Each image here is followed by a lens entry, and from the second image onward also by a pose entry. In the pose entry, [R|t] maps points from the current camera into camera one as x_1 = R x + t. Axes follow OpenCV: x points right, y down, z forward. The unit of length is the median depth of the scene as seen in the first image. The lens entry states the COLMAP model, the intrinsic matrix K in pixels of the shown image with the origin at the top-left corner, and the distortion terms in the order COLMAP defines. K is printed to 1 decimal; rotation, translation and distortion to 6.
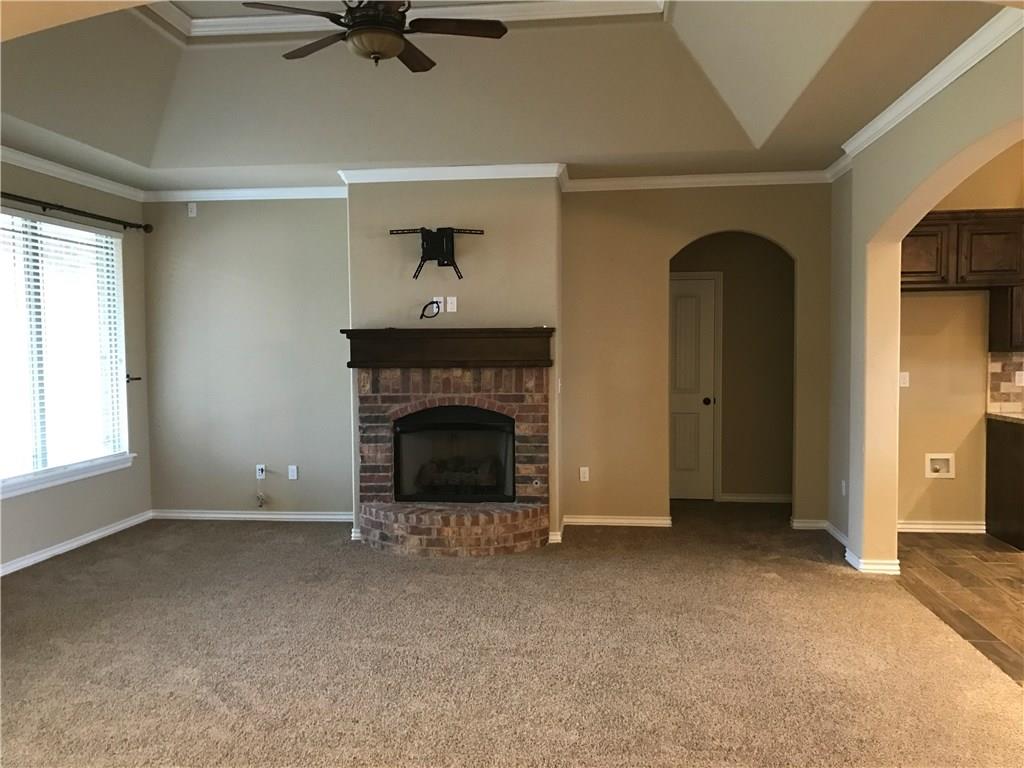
lens RADIAL K [[837.0, 0, 507.6], [0, 837.0, 384.4], [0, 0, 1]] dist [0.066552, -0.074863]
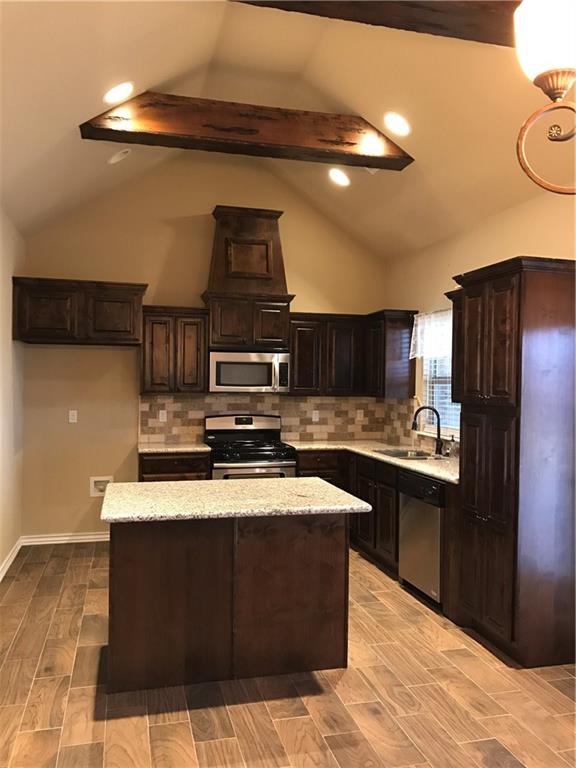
lens RADIAL K [[627.7, 0, 287.5], [0, 627.7, 381.2], [0, 0, 1]] dist [0.066552, -0.074863]
pose [[0.931278, 0.021448, 0.363678, 0.458079], [-0.003270, 0.998717, -0.050526, -0.012676], [-0.364295, 0.045865, 0.930154, 0.040016]]
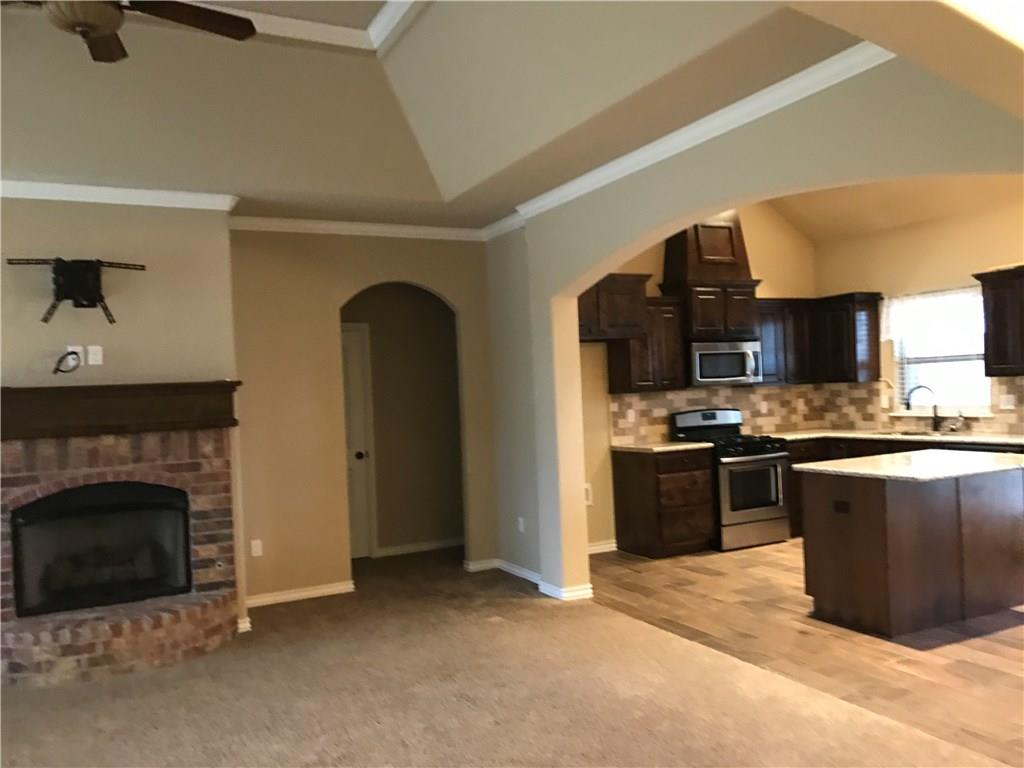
lens RADIAL K [[837.0, 0, 533.9], [0, 837.0, 395.3], [0, 0, 1]] dist [0.066552, -0.074863]
pose [[0.829030, -0.033541, 0.558197, -0.175741], [0.065081, 0.997204, -0.036737, -0.001201], [-0.555403, 0.066784, 0.828895, 0.105063]]
